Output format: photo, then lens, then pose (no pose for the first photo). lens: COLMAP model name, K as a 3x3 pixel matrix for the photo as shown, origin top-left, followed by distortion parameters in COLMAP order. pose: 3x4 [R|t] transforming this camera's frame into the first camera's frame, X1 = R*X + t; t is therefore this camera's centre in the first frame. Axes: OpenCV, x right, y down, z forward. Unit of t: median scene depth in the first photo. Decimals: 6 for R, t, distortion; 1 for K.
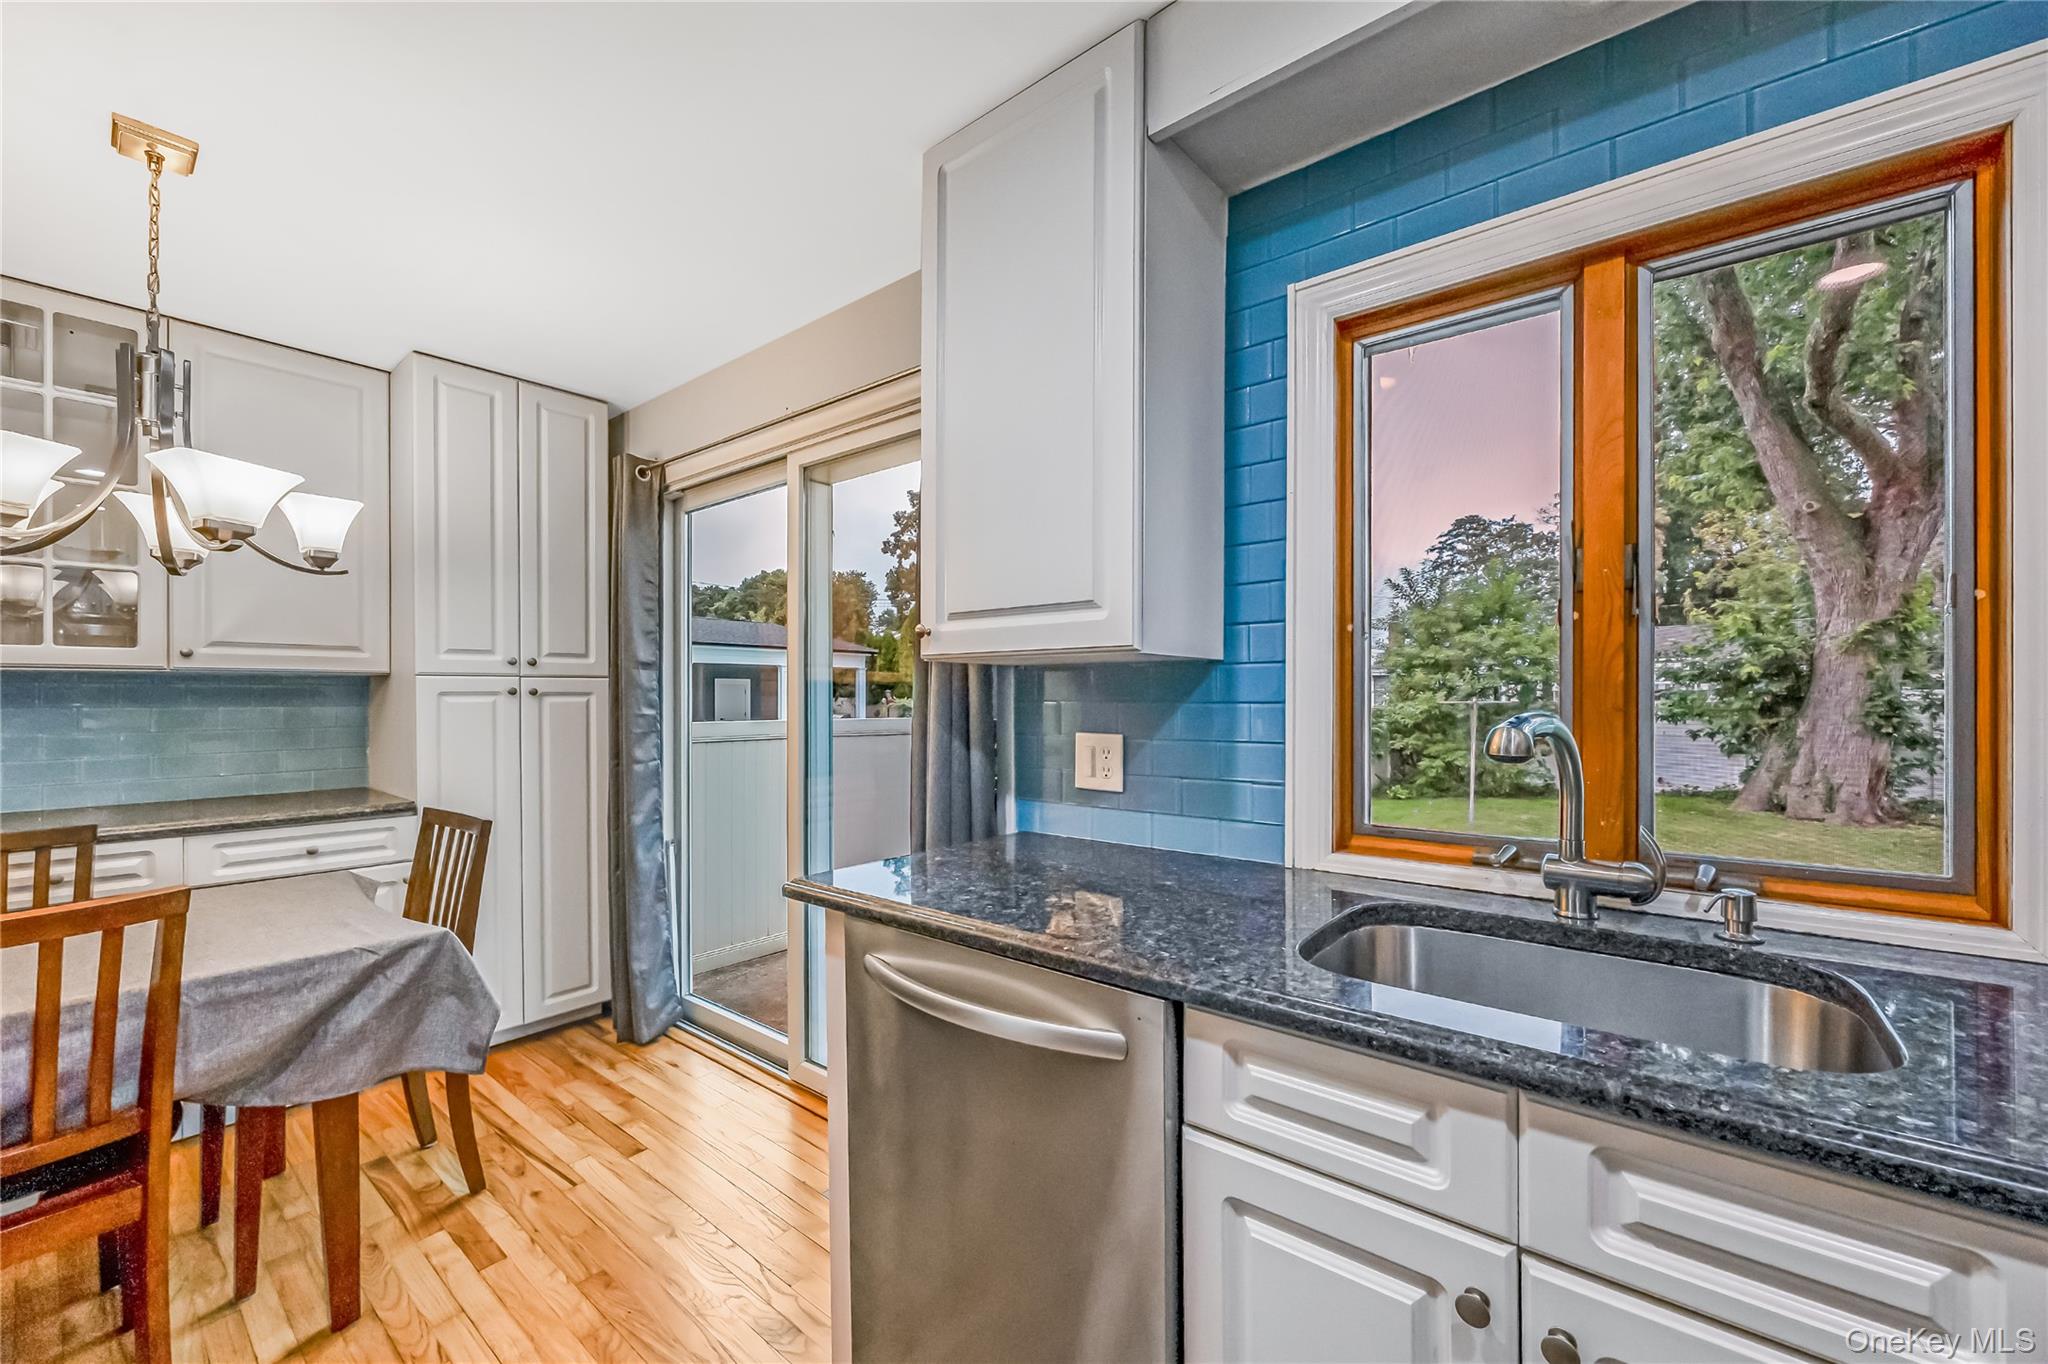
lens RADIAL K [[789.5, 0, 1030.9], [0, 789.5, 687.7], [0, 0, 1]] dist [0.000729, -0.000262]
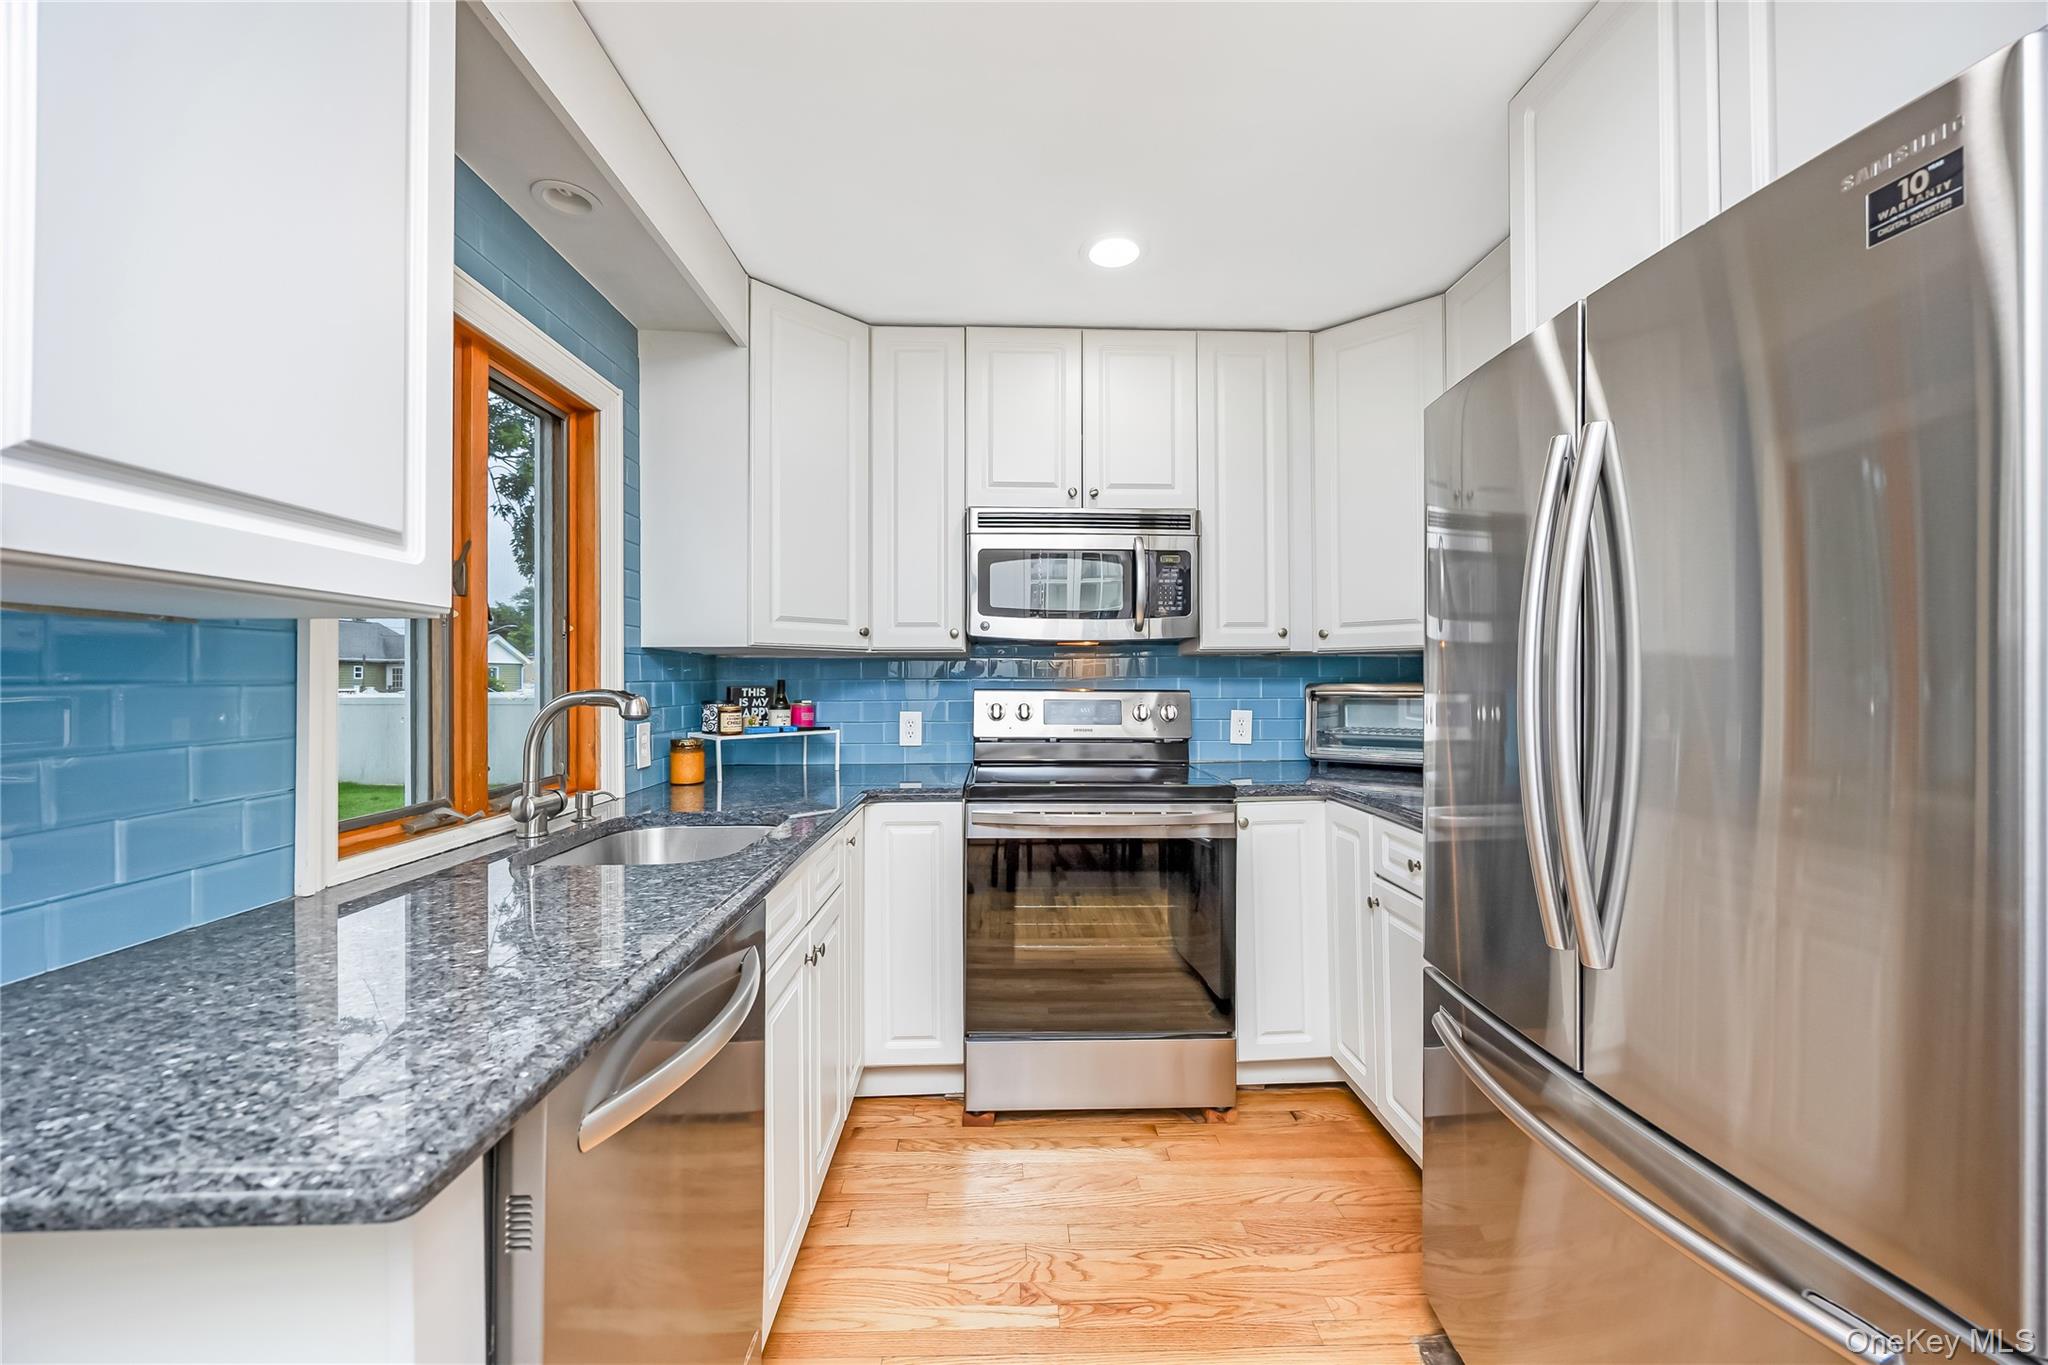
lens RADIAL K [[789.5, 0, 1026.7], [0, 789.5, 682.3], [0, 0, 1]] dist [0.000729, -0.000262]
pose [[-0.655265, 0.006540, 0.755371, -0.946321], [-0.004474, 0.999911, -0.012538, 0.030579], [-0.755386, -0.011596, -0.655177, 1.267798]]
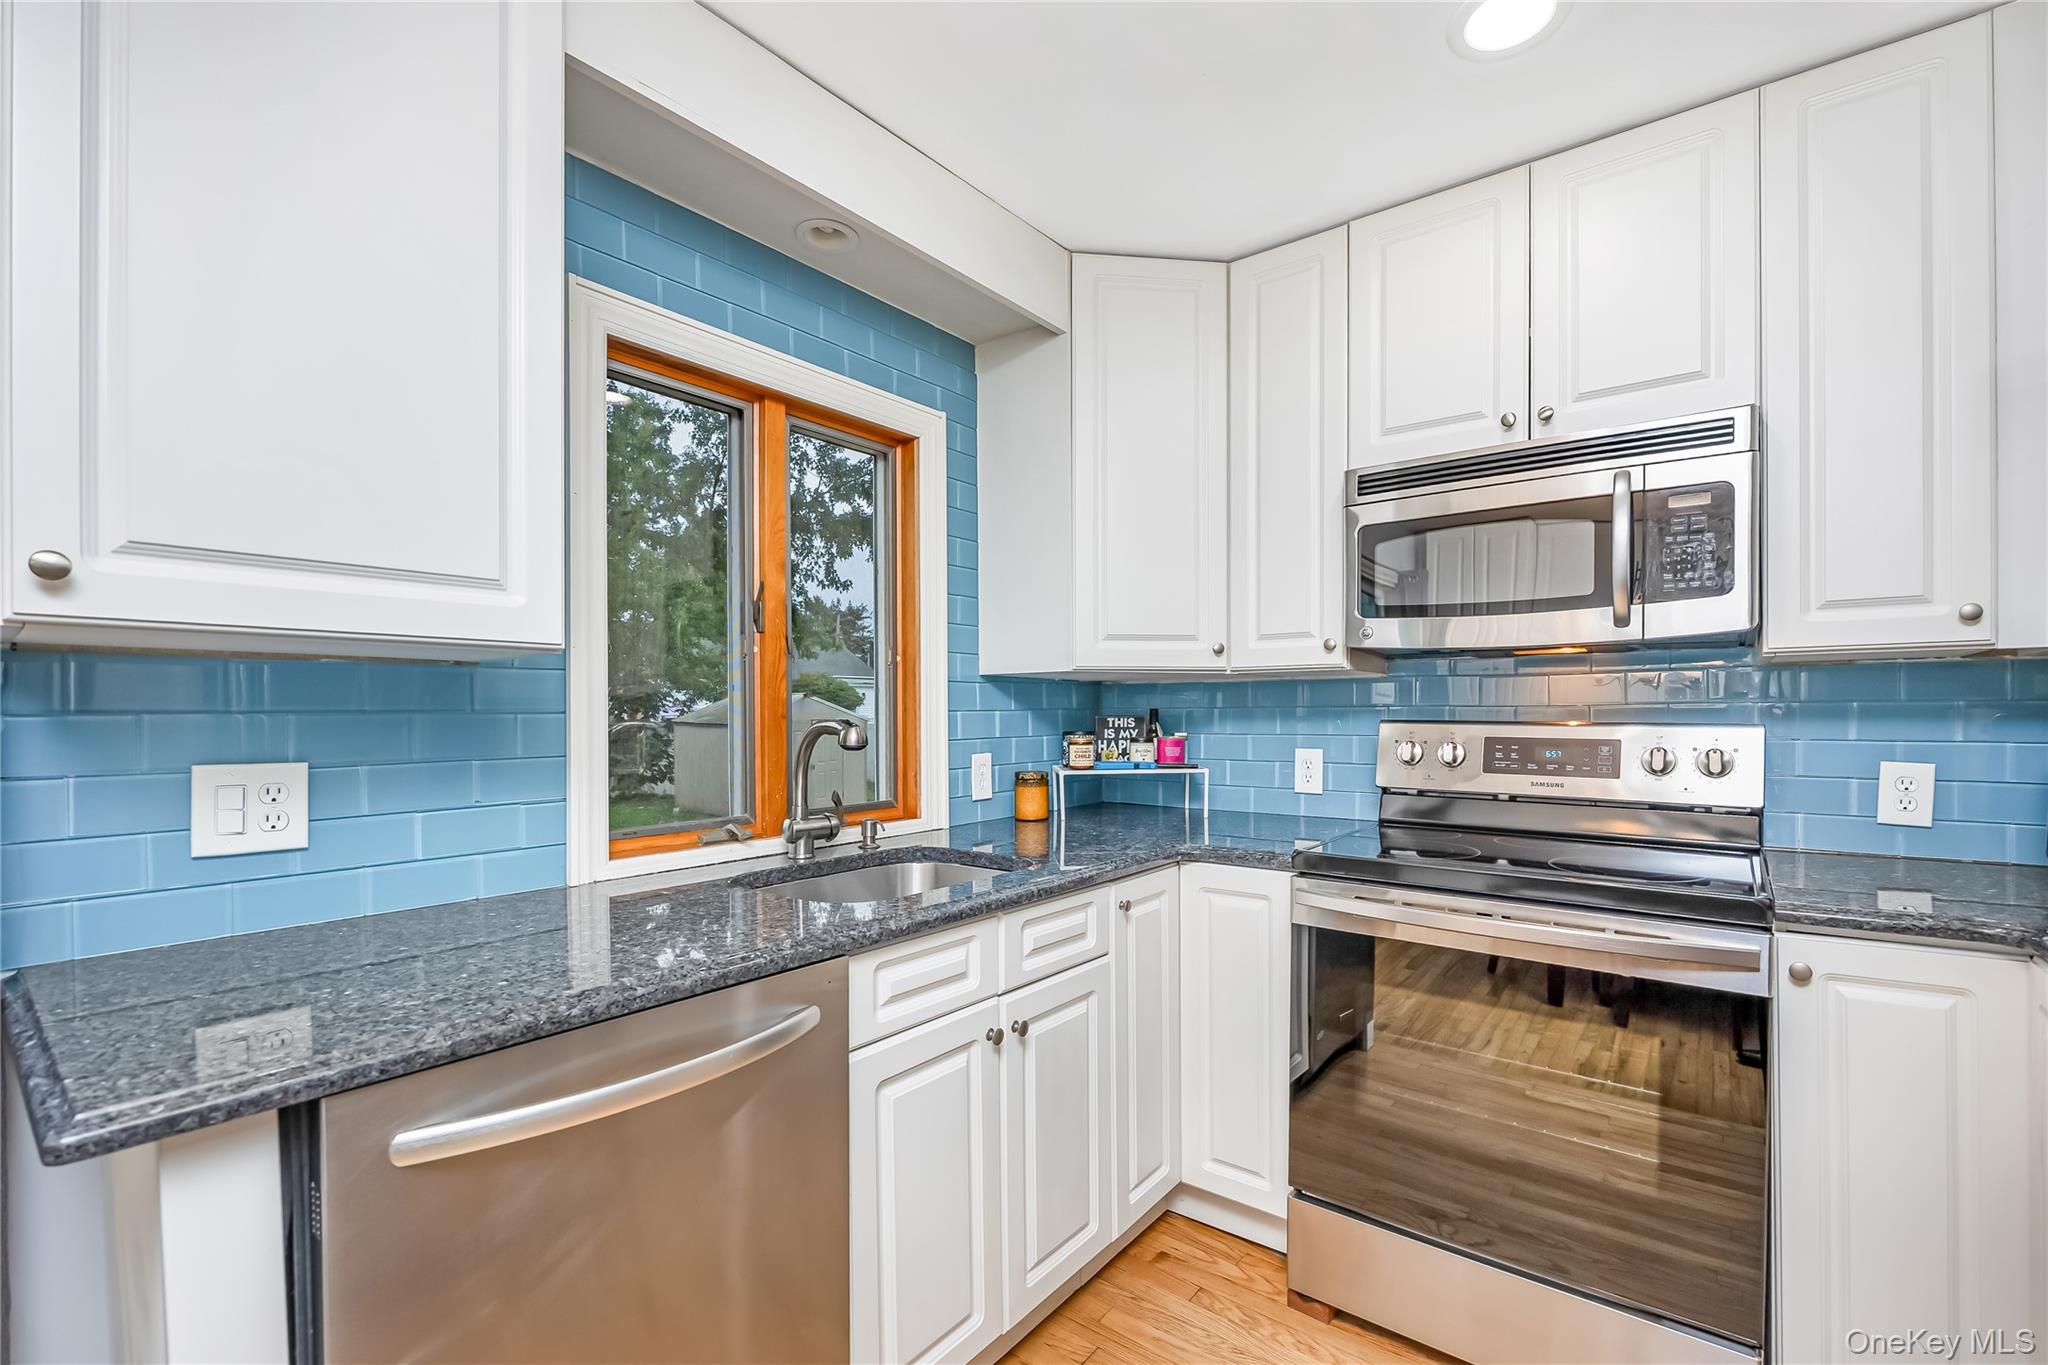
lens RADIAL K [[882.3, 0, 1037.4], [0, 882.3, 727.4], [0, 0, 1]] dist [-0.005232, -0.000113]
pose [[-0.019989, -0.010847, 0.999741, -0.962764], [-0.010935, 0.999884, 0.010630, 0.025138], [-0.999740, -0.010720, -0.020106, 0.607997]]
